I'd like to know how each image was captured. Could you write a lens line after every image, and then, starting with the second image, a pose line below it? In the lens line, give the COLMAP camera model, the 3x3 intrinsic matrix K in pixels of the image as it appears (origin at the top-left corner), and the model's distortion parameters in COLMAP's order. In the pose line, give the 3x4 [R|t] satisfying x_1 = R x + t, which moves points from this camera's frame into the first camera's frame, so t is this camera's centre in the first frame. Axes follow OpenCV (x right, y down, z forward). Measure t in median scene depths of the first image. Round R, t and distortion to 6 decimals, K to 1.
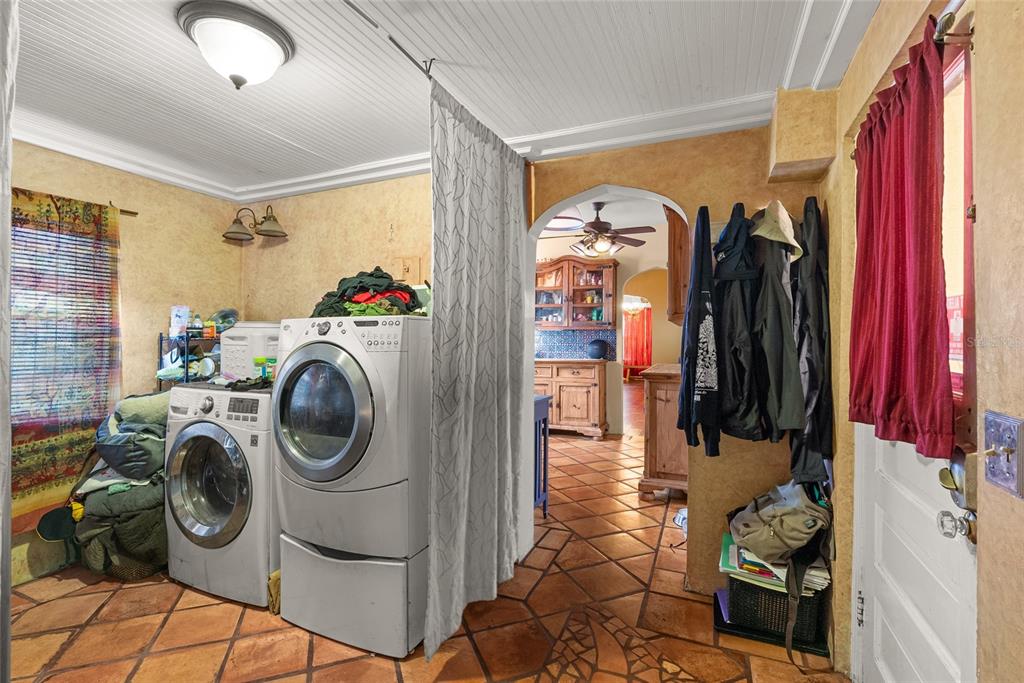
lens RADIAL K [[465.2, 0, 511.4], [0, 465.2, 342.2], [0, 0, 1]] dist [0.001554, -0.001212]
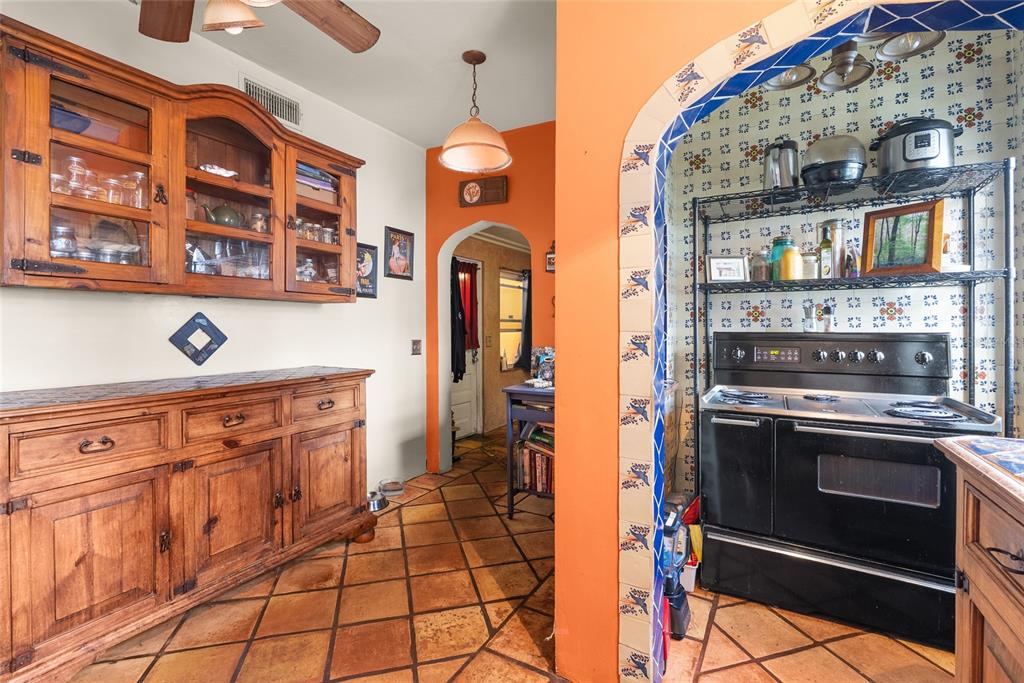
lens RADIAL K [[465.2, 0, 511.8], [0, 465.2, 336.5], [0, 0, 1]] dist [0.001554, -0.001212]
pose [[-0.992800, -0.004082, 0.119710, -0.030855], [-0.001630, 0.999787, 0.020578, -0.001136], [-0.119769, 0.020235, -0.992596, 1.581620]]
